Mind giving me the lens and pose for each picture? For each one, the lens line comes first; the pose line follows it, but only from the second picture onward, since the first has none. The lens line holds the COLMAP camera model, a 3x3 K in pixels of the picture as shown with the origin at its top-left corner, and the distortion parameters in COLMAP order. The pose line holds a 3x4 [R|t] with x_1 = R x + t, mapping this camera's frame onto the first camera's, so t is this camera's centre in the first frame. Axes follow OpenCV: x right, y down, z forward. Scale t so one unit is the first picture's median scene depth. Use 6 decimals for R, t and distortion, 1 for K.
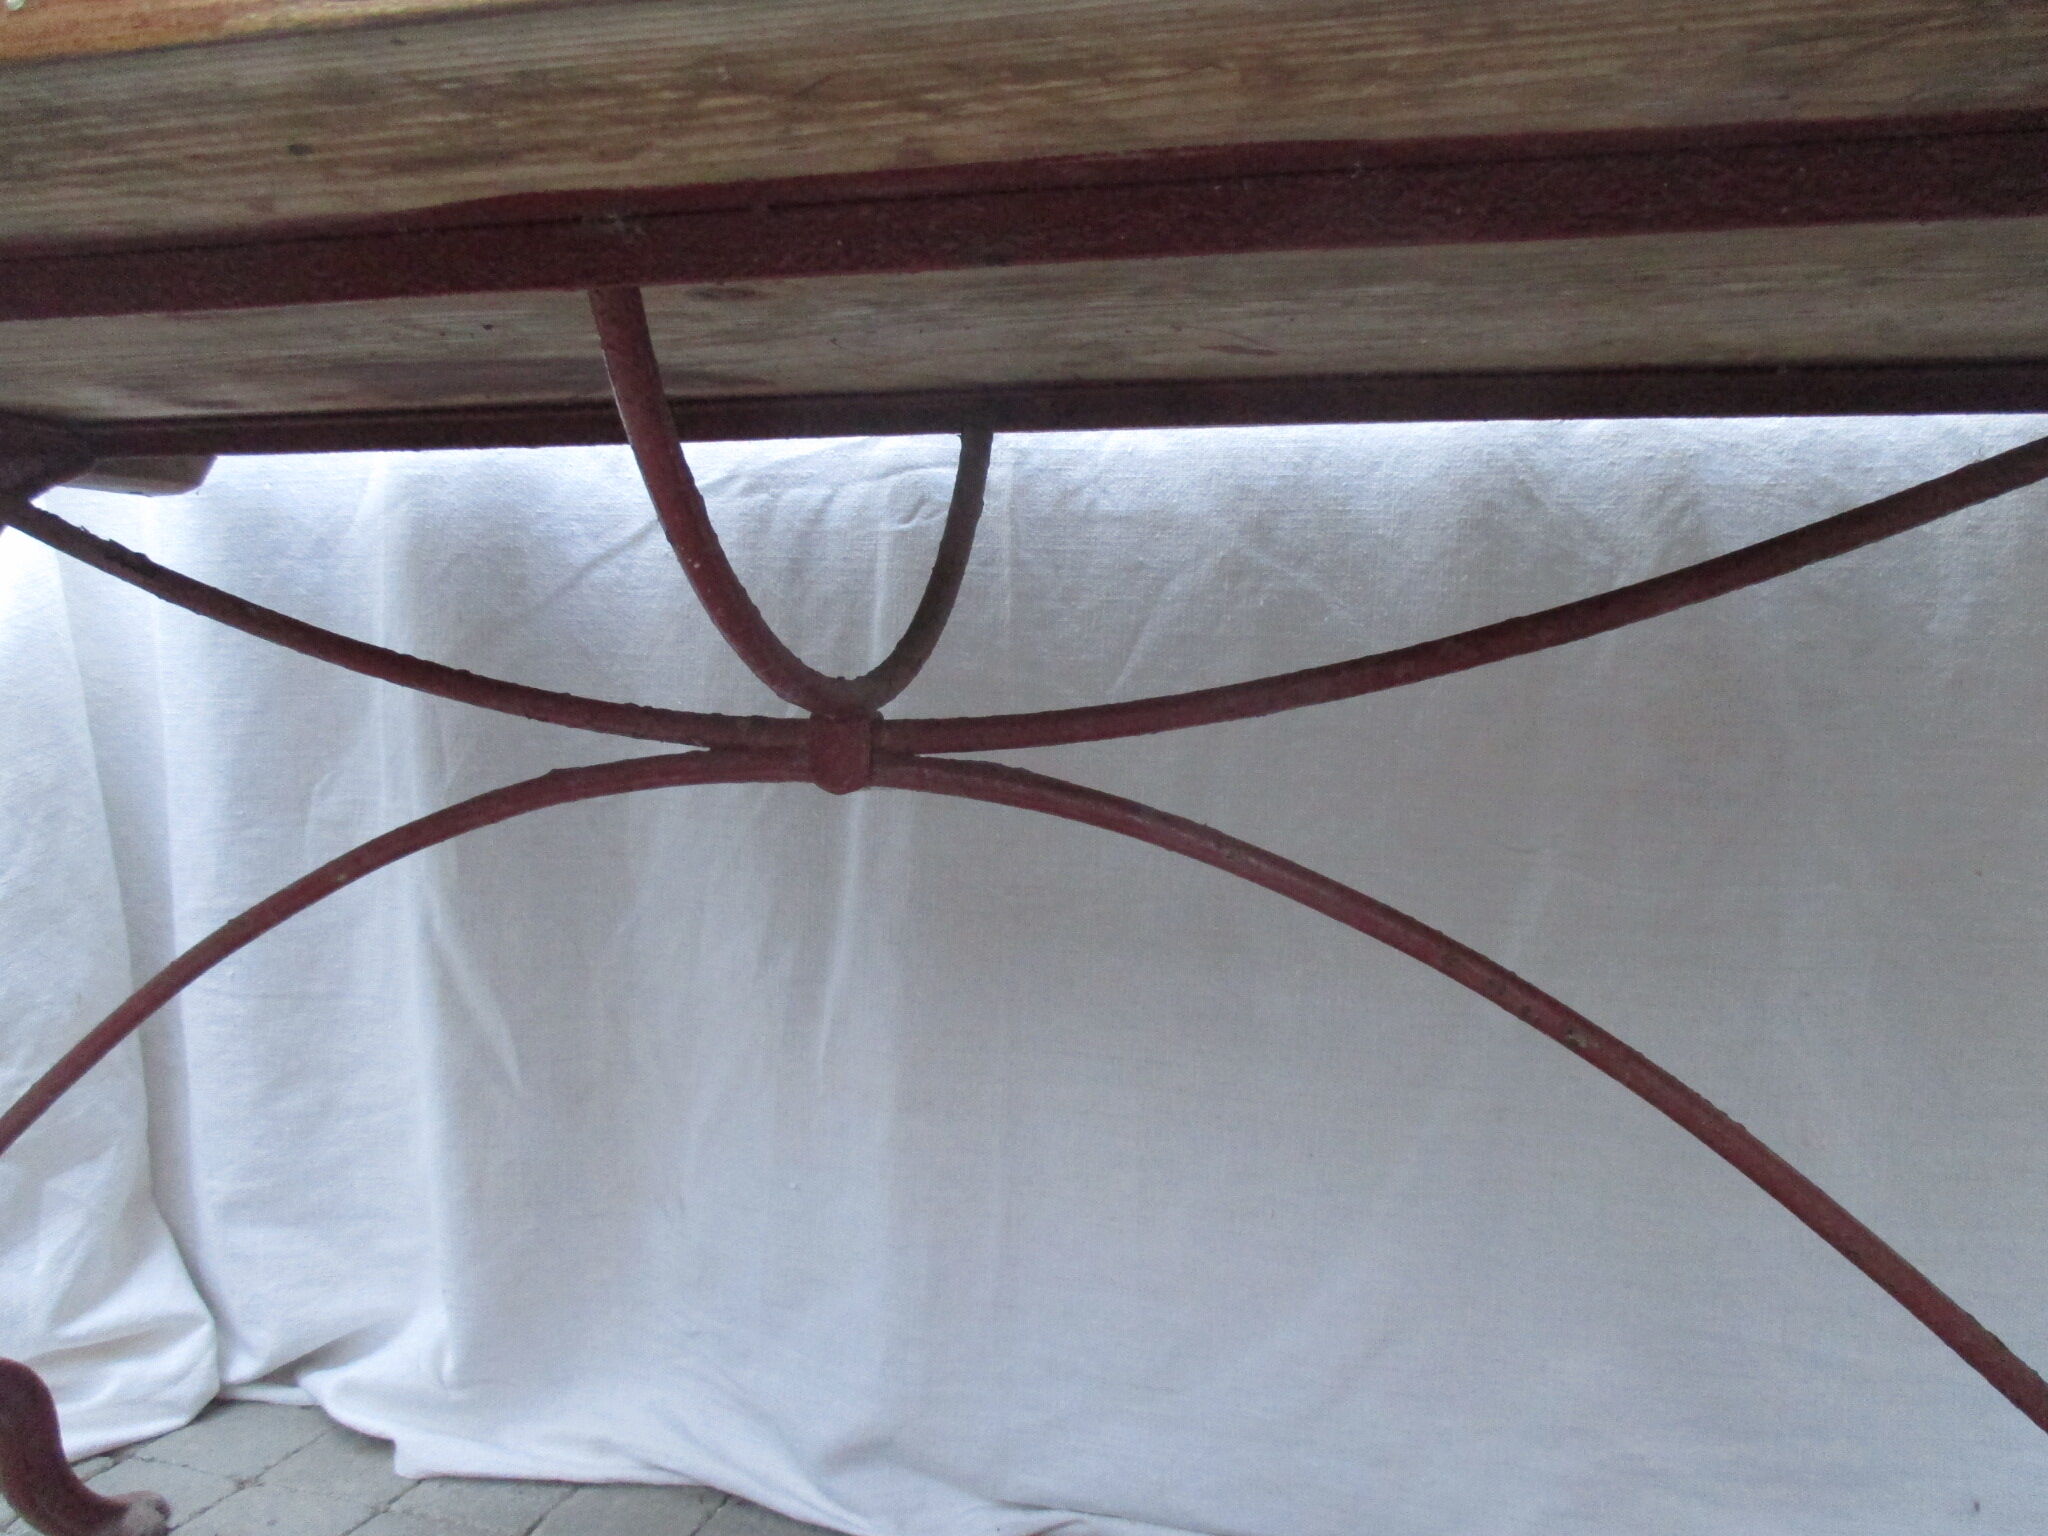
lens RADIAL K [[1704.8, 0, 1066.5], [0, 1704.8, 773.1], [0, 0, 1]] dist [-0.031589, 0.003826]
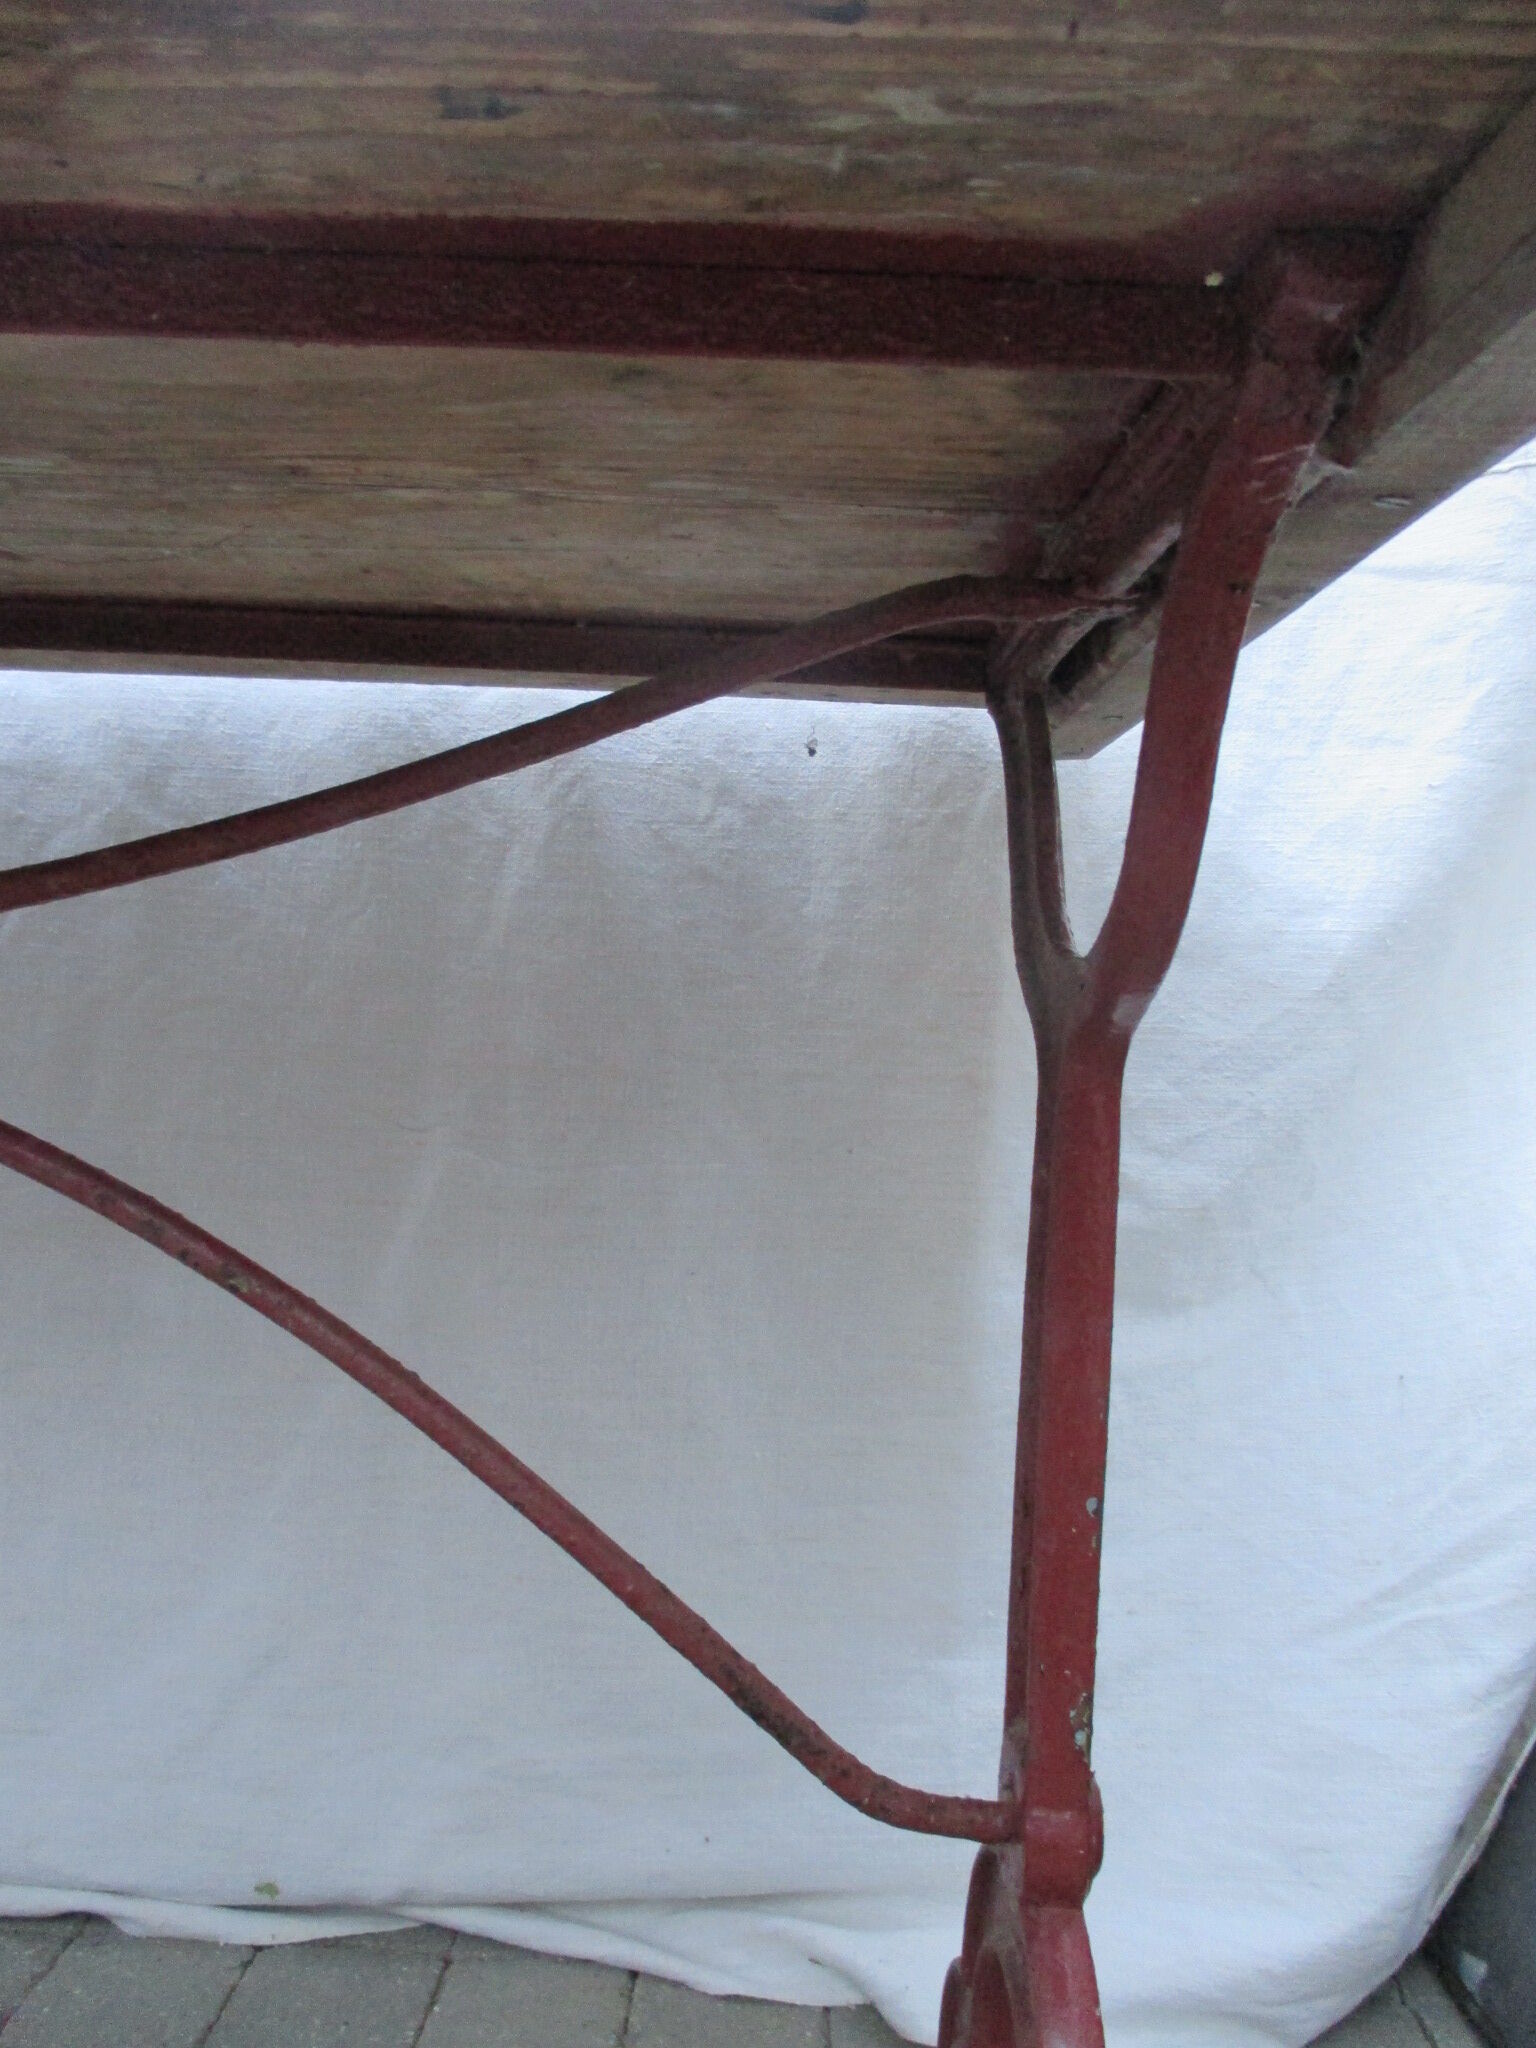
lens RADIAL K [[1704.8, 0, 768.0], [0, 1704.8, 1024.0], [0, 0, 1]] dist [-0.031589, 0.003826]
pose [[0.962261, 0.025496, 0.270931, 0.203273], [-0.009898, 0.998222, -0.058784, 0.042158], [-0.271948, 0.053884, 0.960802, 0.015657]]
